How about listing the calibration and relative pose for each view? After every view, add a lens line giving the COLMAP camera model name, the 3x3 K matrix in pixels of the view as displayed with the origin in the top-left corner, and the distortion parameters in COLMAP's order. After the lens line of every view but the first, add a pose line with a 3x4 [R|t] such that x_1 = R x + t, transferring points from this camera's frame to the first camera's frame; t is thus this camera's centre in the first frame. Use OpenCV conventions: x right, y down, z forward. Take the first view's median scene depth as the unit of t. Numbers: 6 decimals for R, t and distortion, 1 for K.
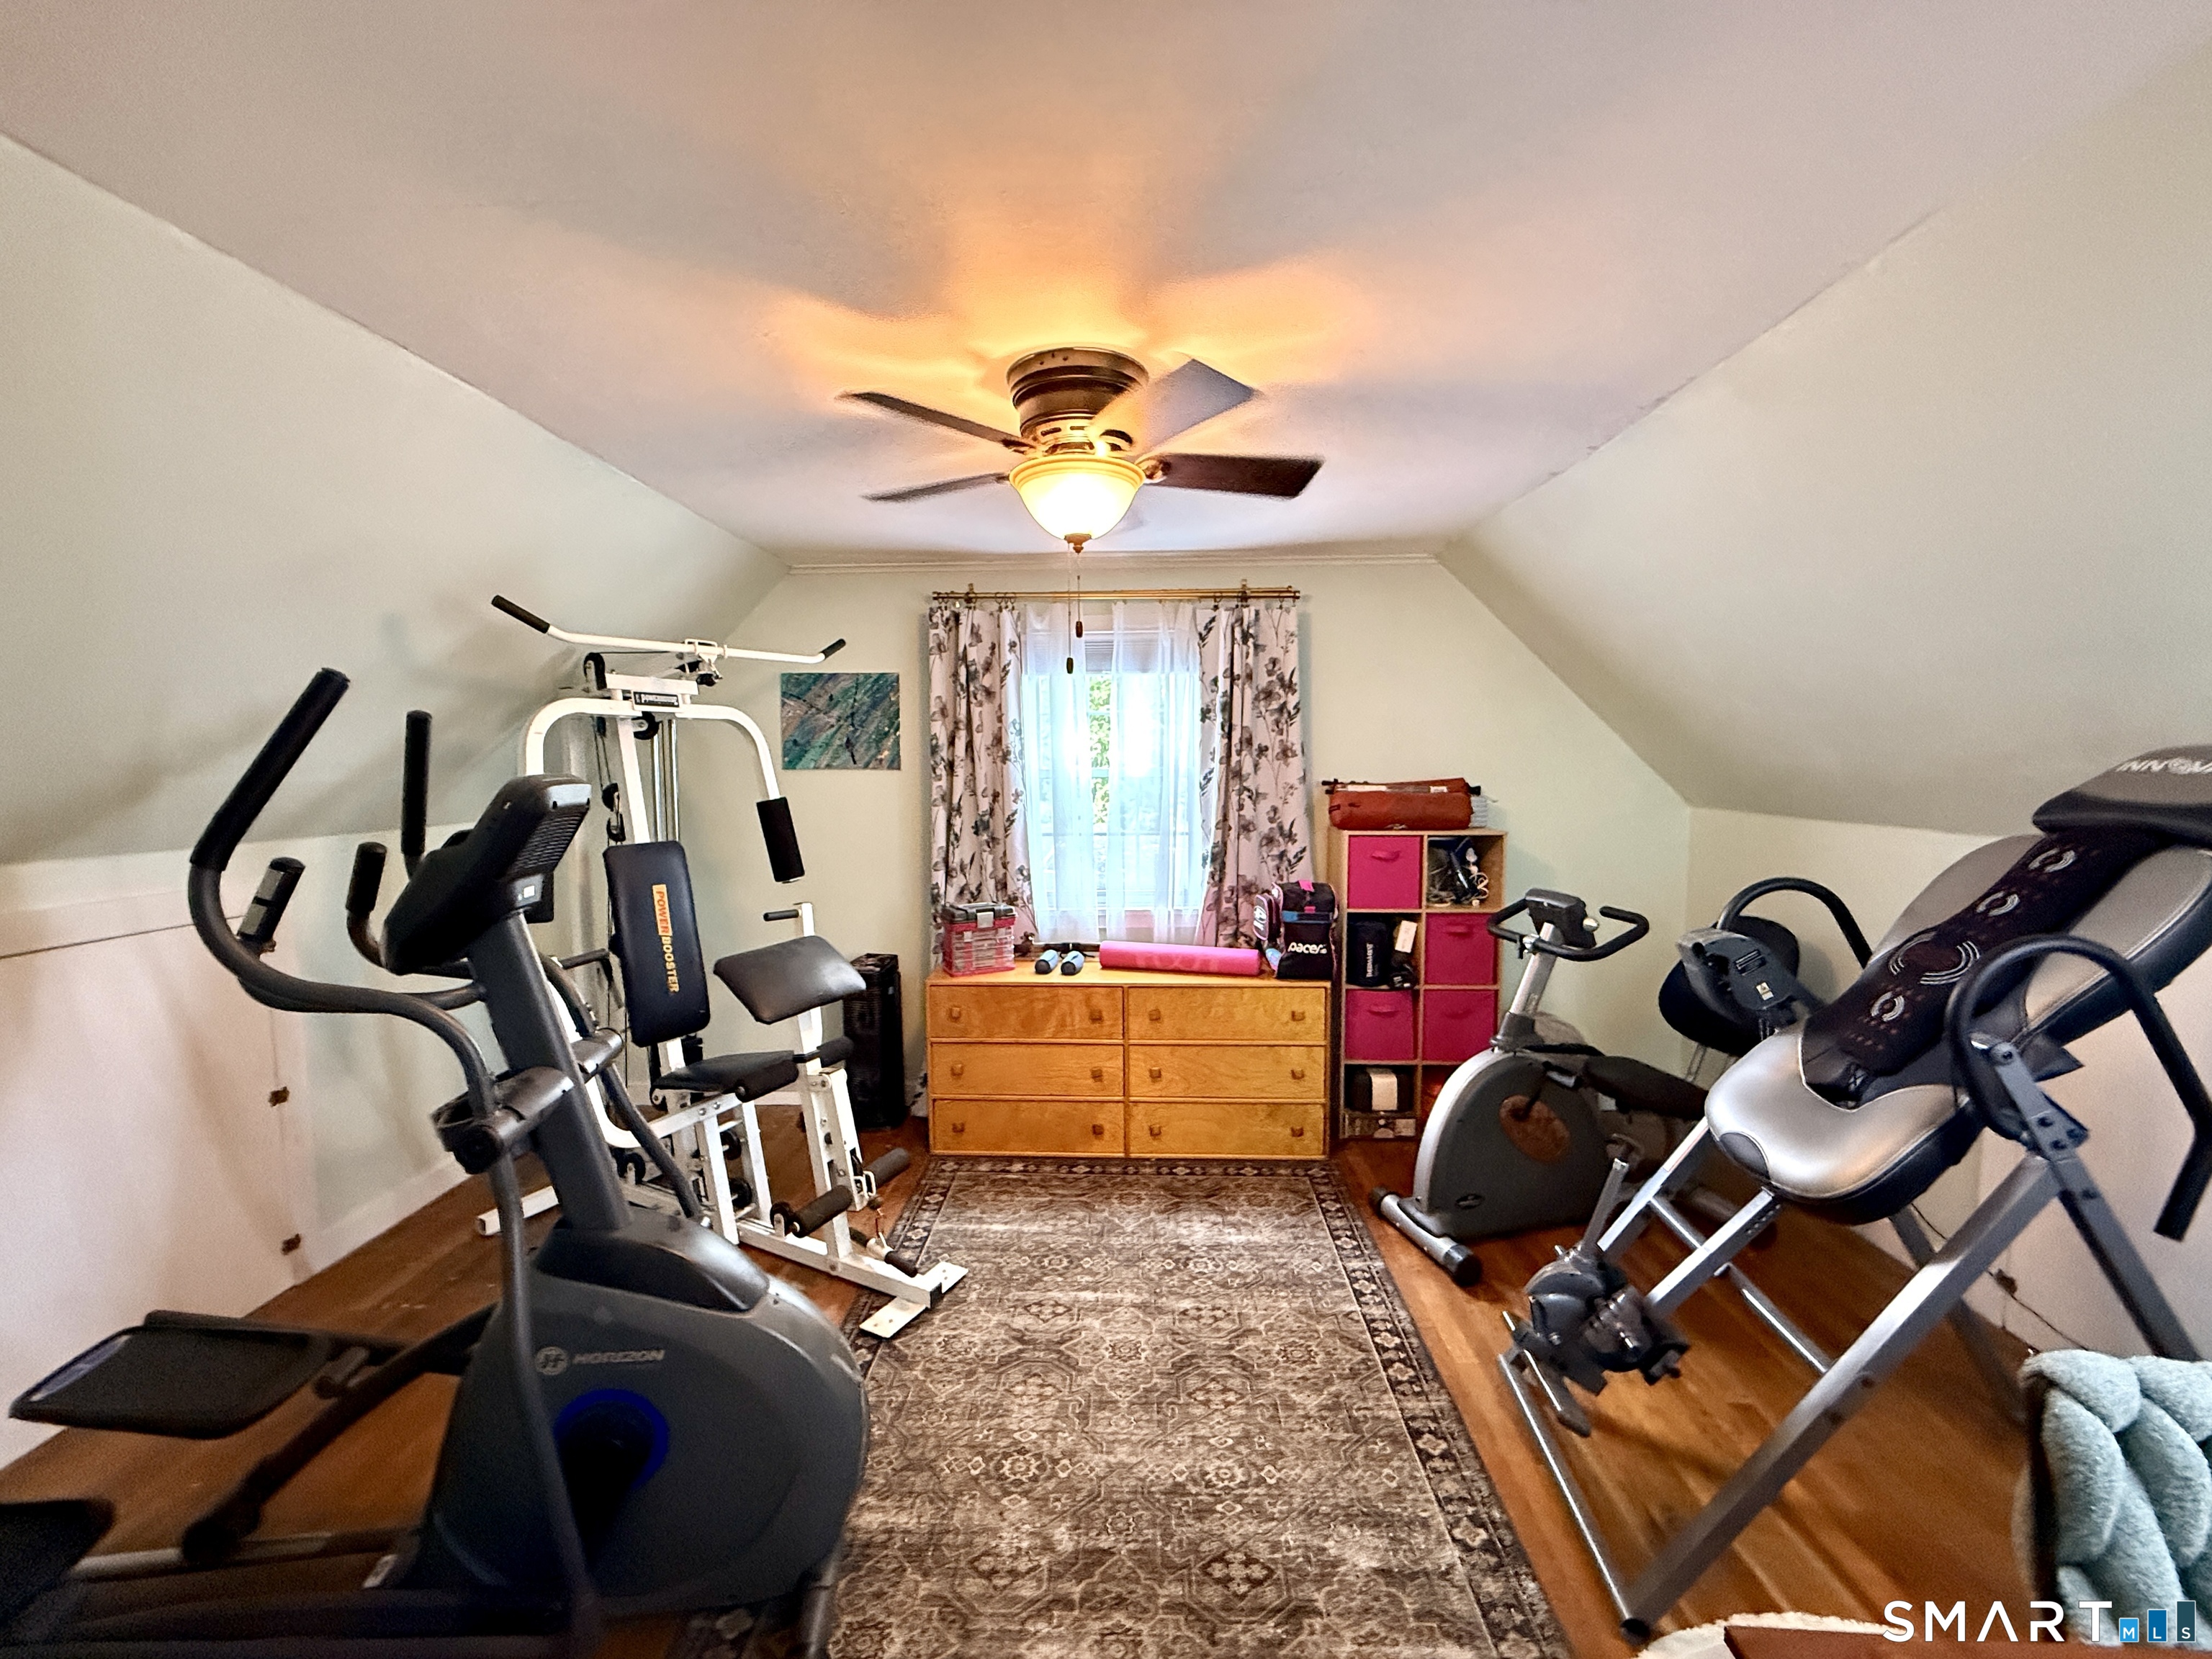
lens RADIAL K [[881.6, 0, 1100.4], [0, 881.6, 831.1], [0, 0, 1]] dist [-0.002186, -0.000455]
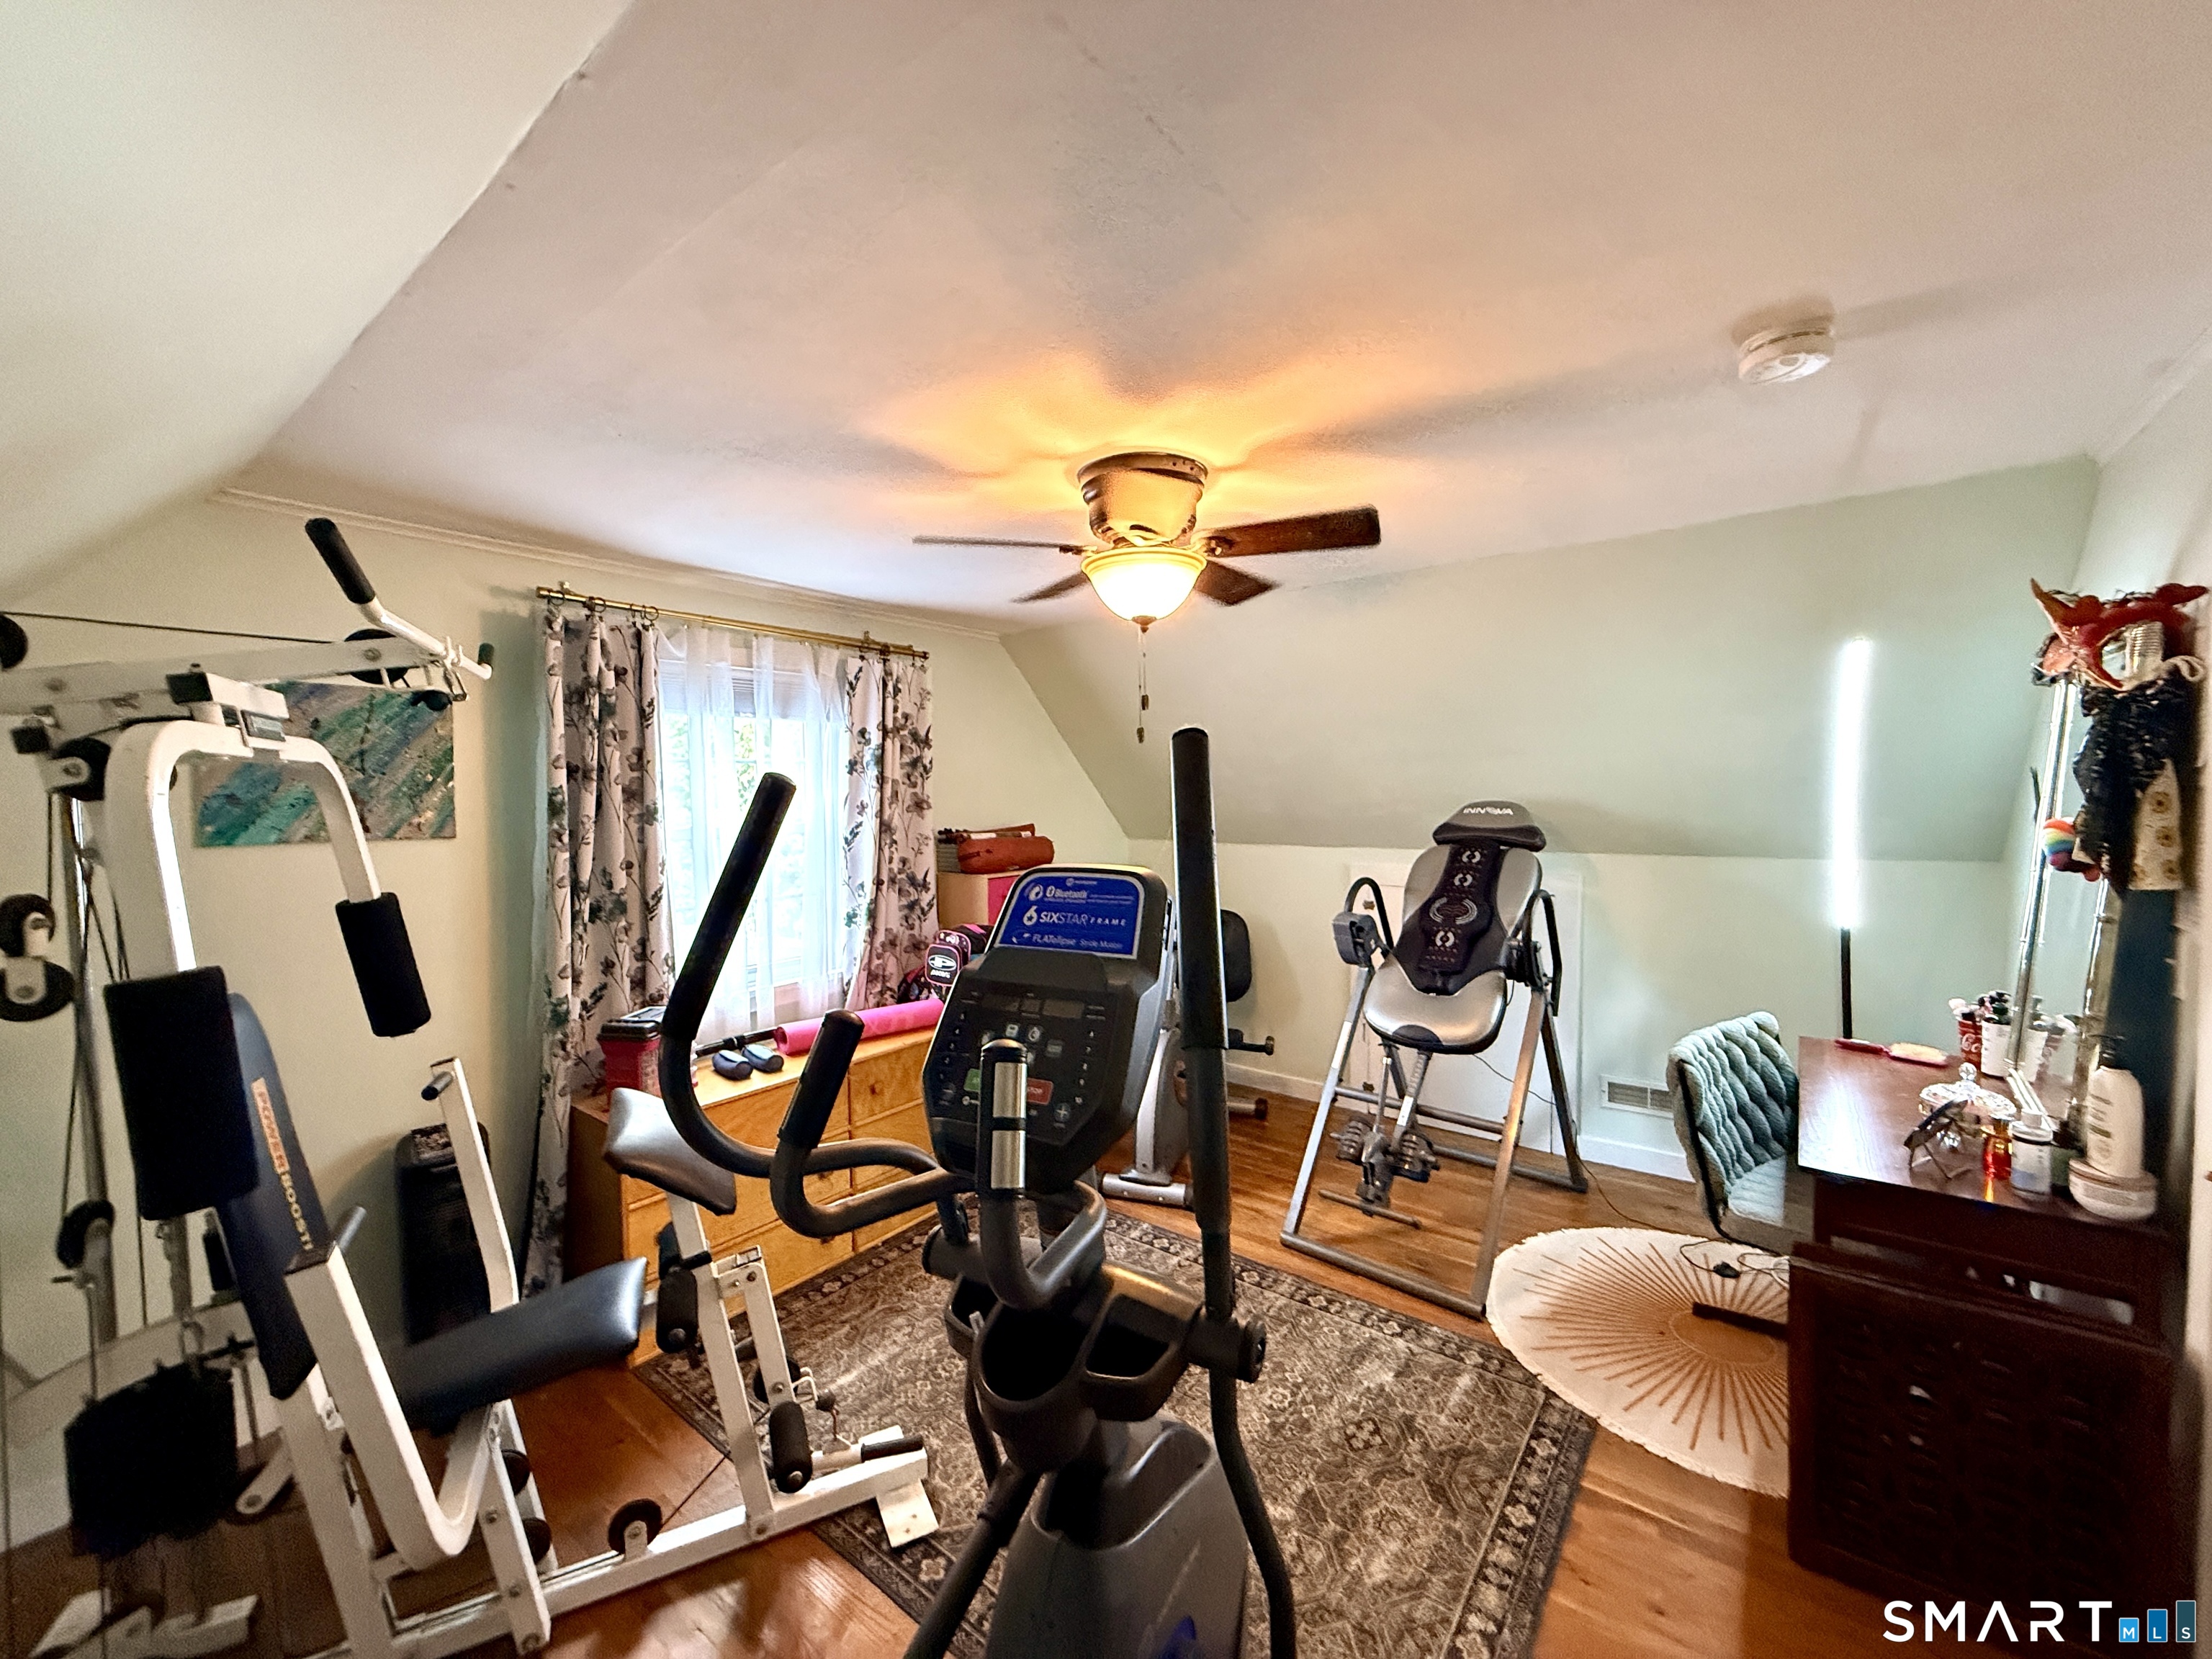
lens RADIAL K [[881.6, 0, 1098.4], [0, 881.6, 831.9], [0, 0, 1]] dist [-0.002186, -0.000455]
pose [[0.575000, -0.039568, 0.817196, -0.519790], [0.073985, 0.997252, -0.003772, -0.038483], [-0.814801, 0.062629, 0.576348, 0.237171]]
